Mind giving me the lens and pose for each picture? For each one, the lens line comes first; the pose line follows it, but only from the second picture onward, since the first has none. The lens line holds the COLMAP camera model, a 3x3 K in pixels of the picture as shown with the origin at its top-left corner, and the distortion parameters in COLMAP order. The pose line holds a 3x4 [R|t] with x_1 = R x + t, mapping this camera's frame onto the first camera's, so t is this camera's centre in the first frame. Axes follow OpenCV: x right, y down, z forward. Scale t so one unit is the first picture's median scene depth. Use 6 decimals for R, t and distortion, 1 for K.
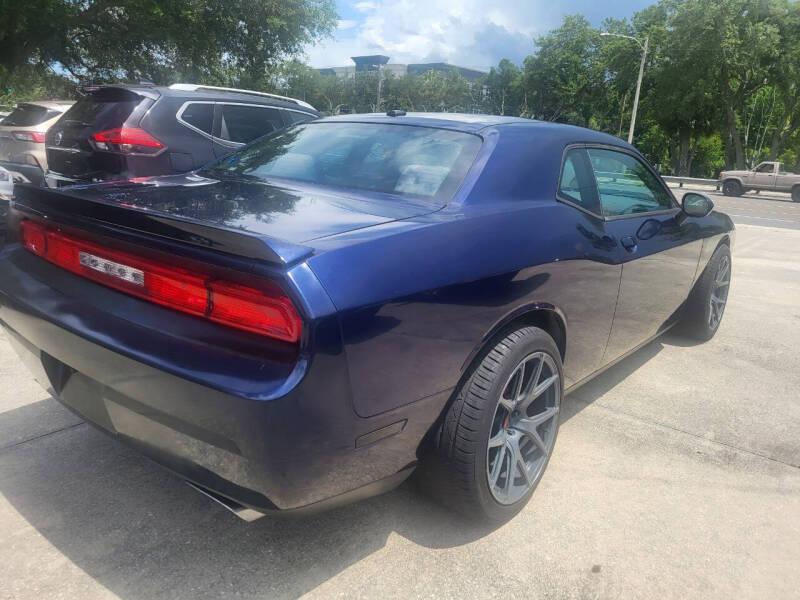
lens RADIAL K [[603.4, 0, 407.7], [0, 603.4, 298.5], [0, 0, 1]] dist [0.057589, -0.039154]
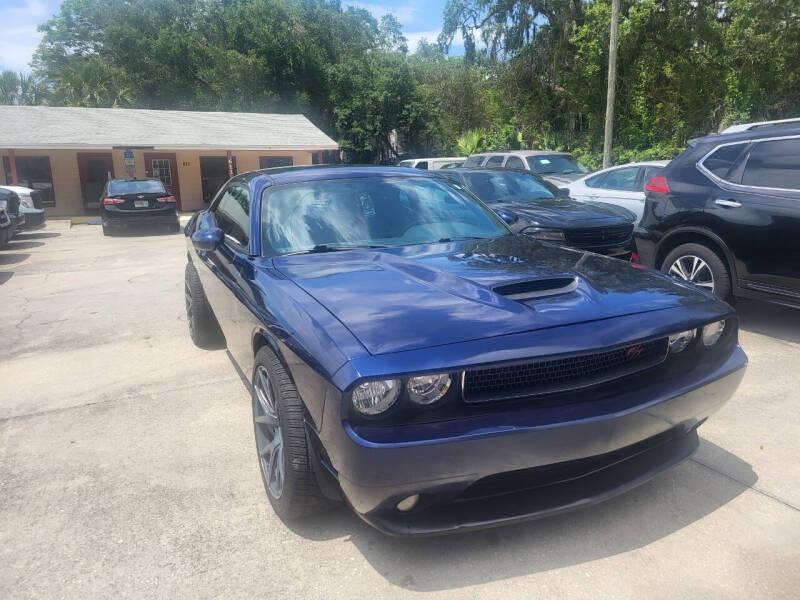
lens RADIAL K [[603.4, 0, 406.7], [0, 603.4, 298.6], [0, 0, 1]] dist [0.057589, -0.039154]
pose [[-0.443014, 0.142492, -0.885119, 0.987394], [-0.224917, 0.938048, 0.263587, -0.320961], [0.867843, 0.315851, -0.383519, 1.353863]]
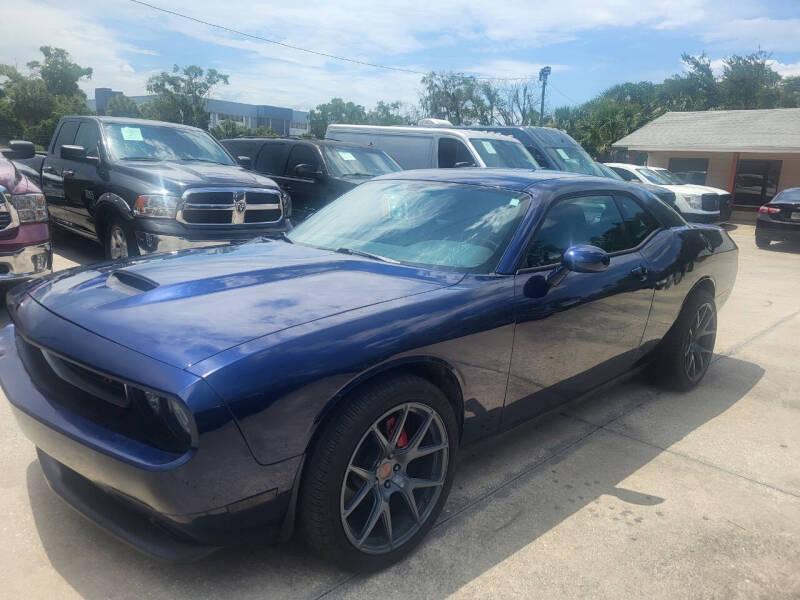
lens RADIAL K [[603.4, 0, 388.5], [0, 603.4, 302.1], [0, 0, 1]] dist [0.057589, -0.039154]
pose [[-0.987964, -0.120039, 0.097561, 0.154374], [-0.062273, 0.885991, 0.459502, -0.466959], [-0.141597, 0.447896, -0.882802, 1.707460]]
